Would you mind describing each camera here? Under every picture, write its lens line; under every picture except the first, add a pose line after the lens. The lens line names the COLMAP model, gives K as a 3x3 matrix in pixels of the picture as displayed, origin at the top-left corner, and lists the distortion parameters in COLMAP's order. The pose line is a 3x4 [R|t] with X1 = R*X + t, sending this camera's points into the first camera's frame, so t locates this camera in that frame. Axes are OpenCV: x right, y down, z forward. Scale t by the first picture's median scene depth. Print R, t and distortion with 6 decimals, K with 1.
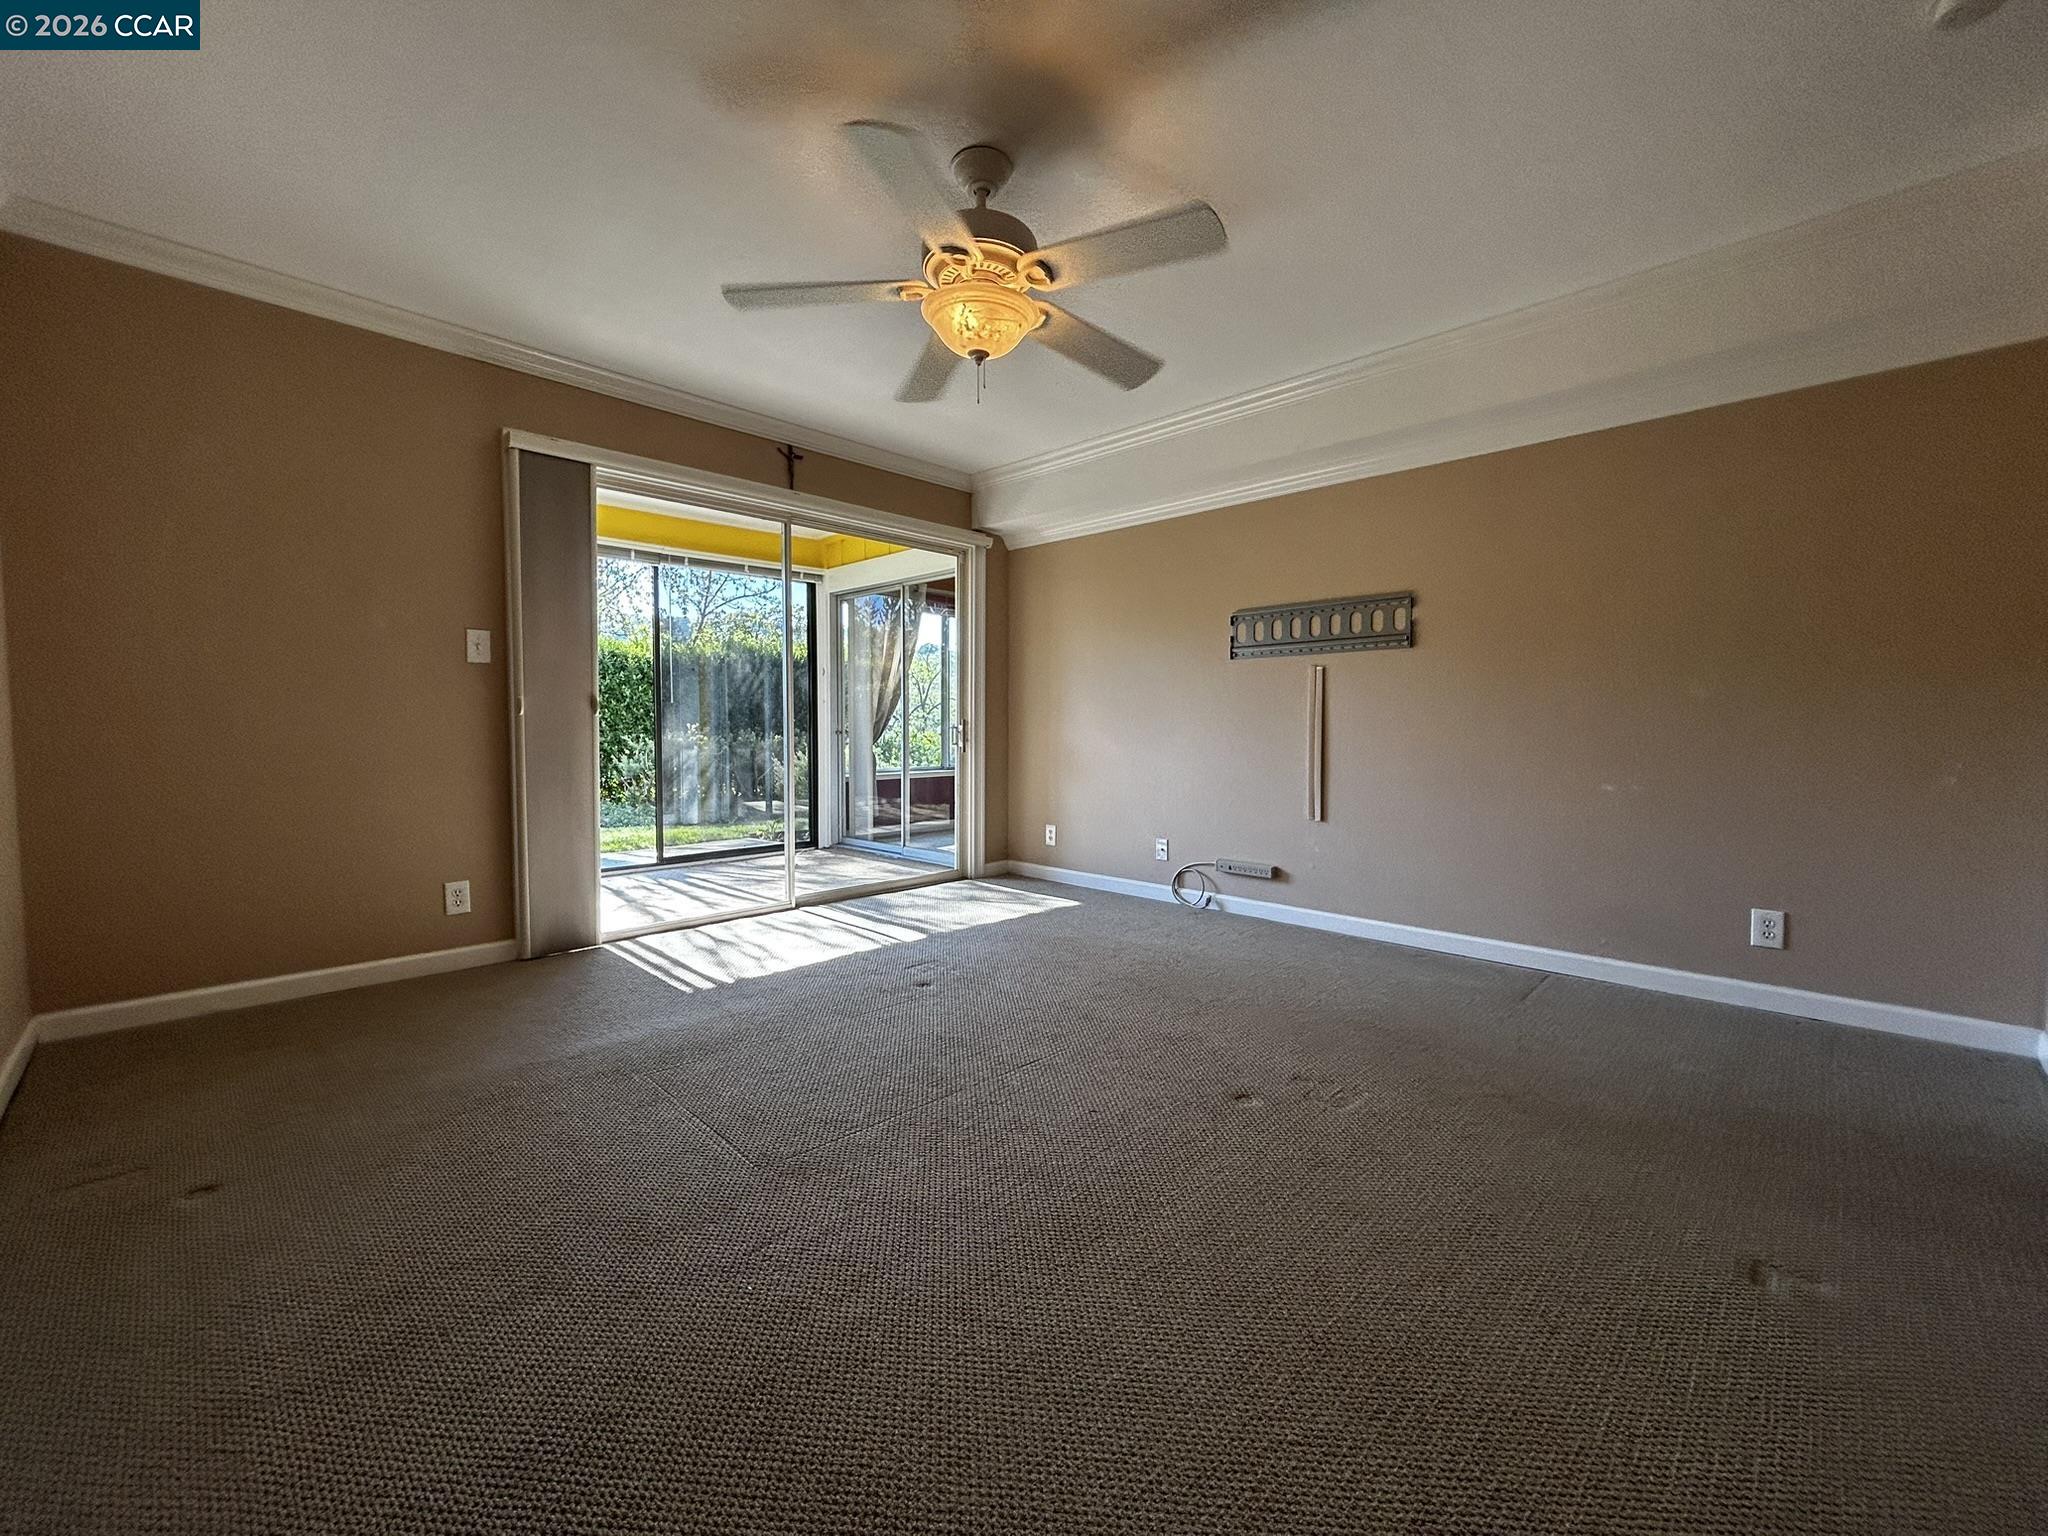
lens RADIAL K [[830.0, 0, 1022.4], [0, 830.0, 762.9], [0, 0, 1]] dist [-0.002613, 0.001611]
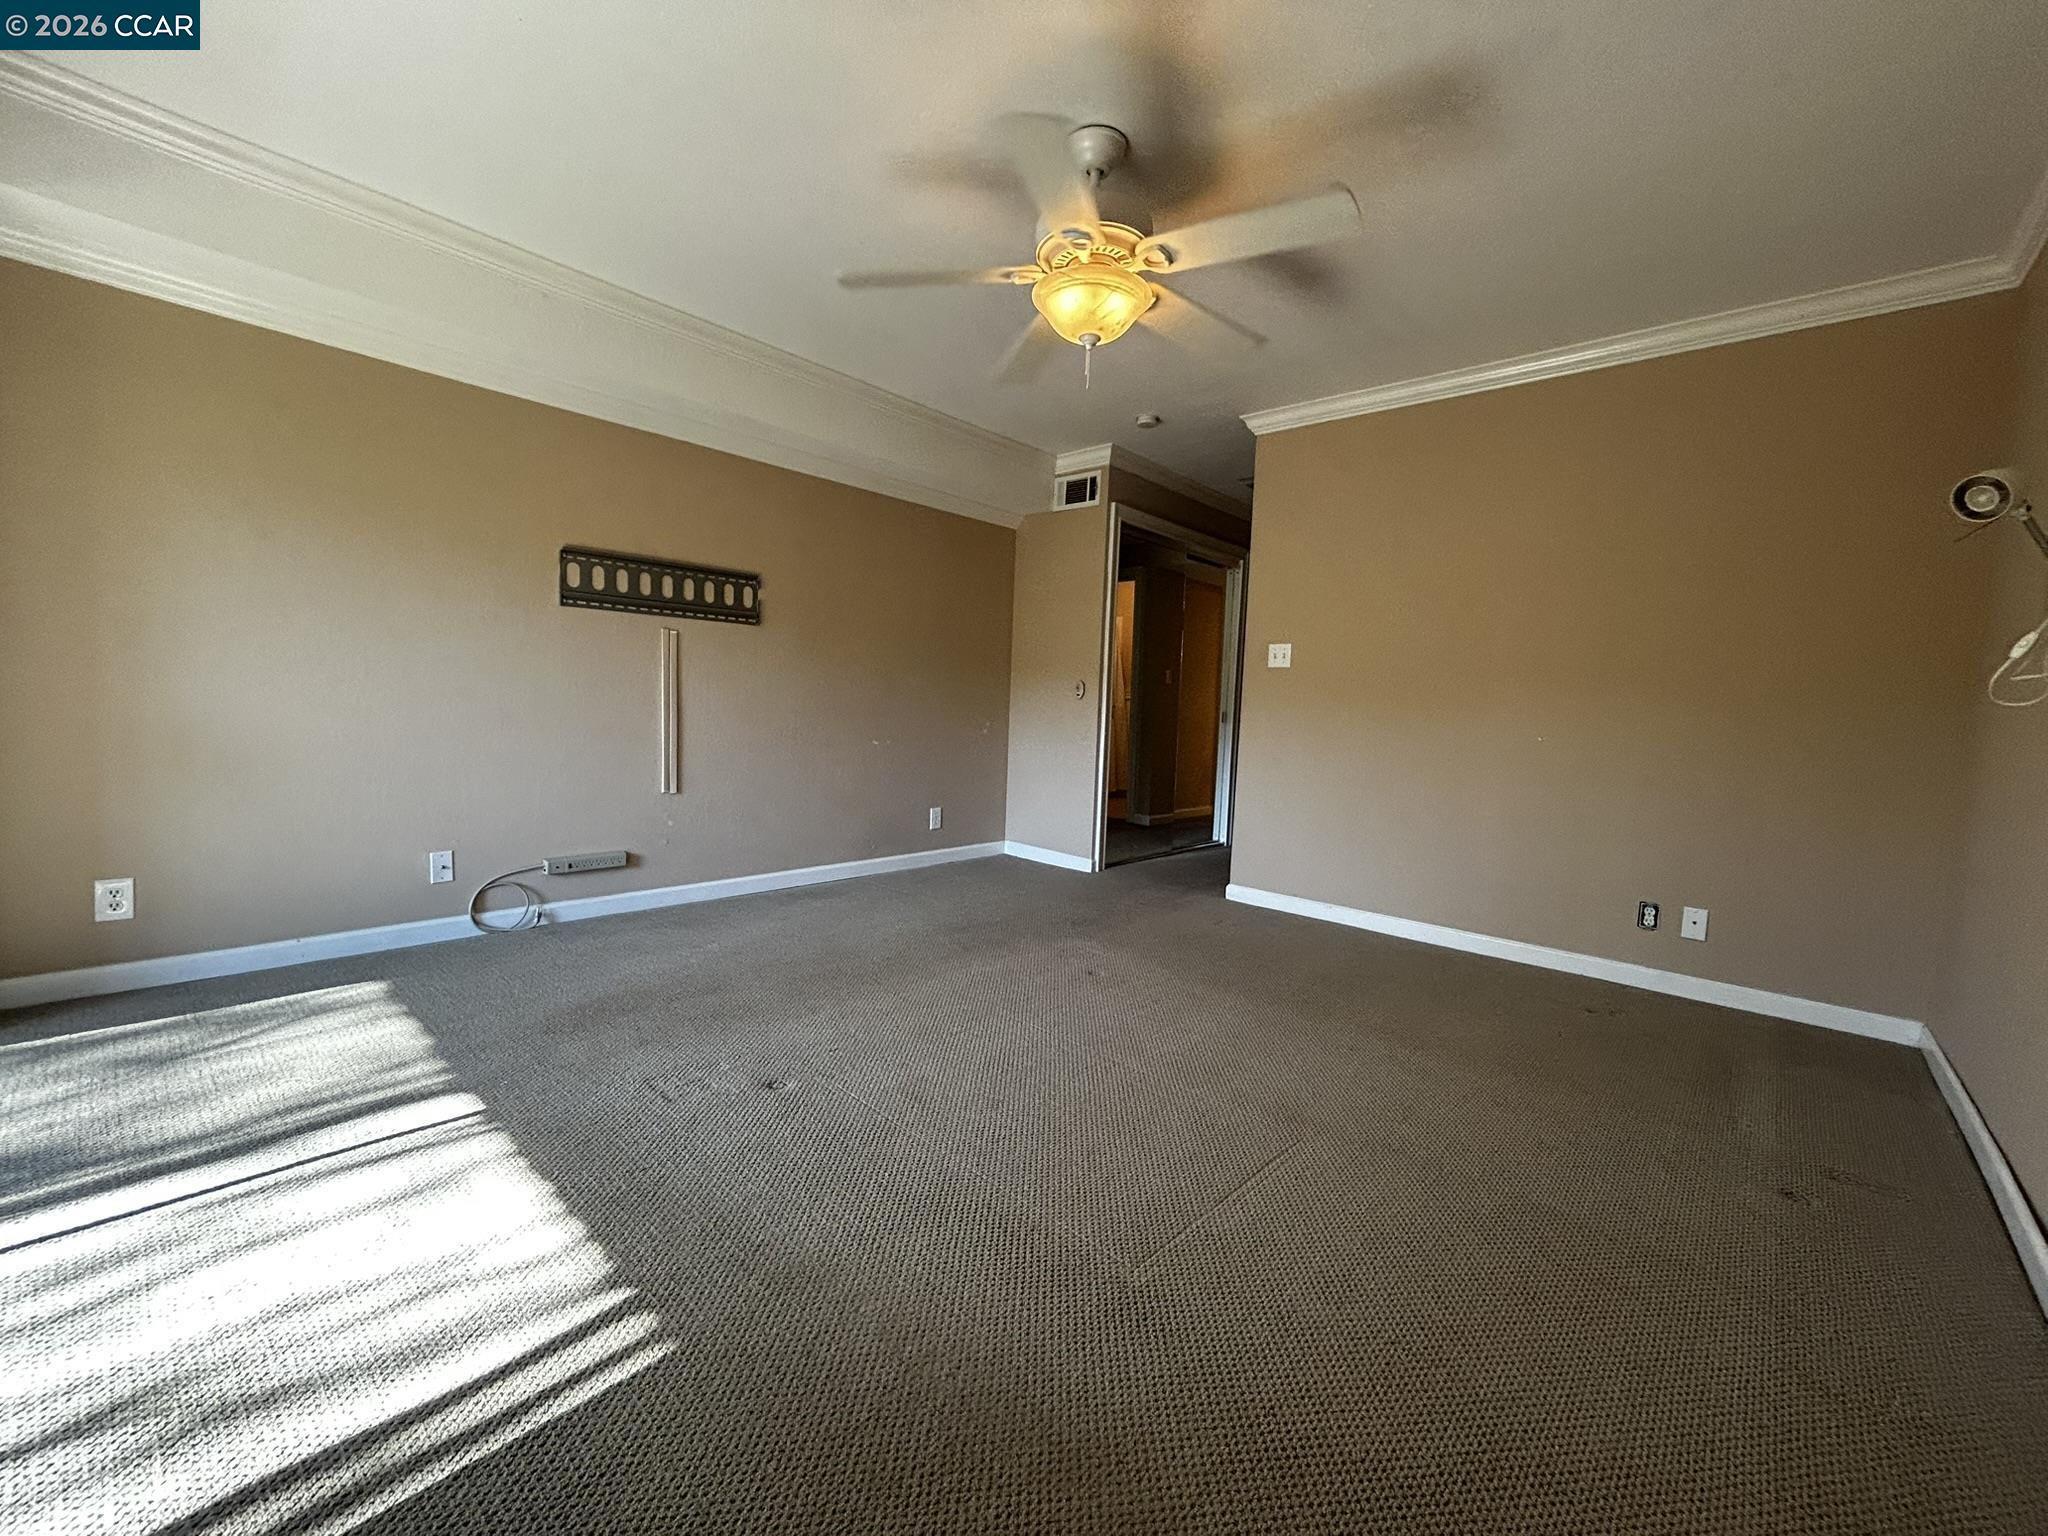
lens RADIAL K [[830.0, 0, 1022.4], [0, 830.0, 762.9], [0, 0, 1]] dist [-0.002613, 0.001611]
pose [[-0.051519, -0.068005, 0.996354, -0.609619], [0.008023, 0.997618, 0.068506, -0.026833], [-0.998640, 0.011523, -0.050850, 0.649171]]
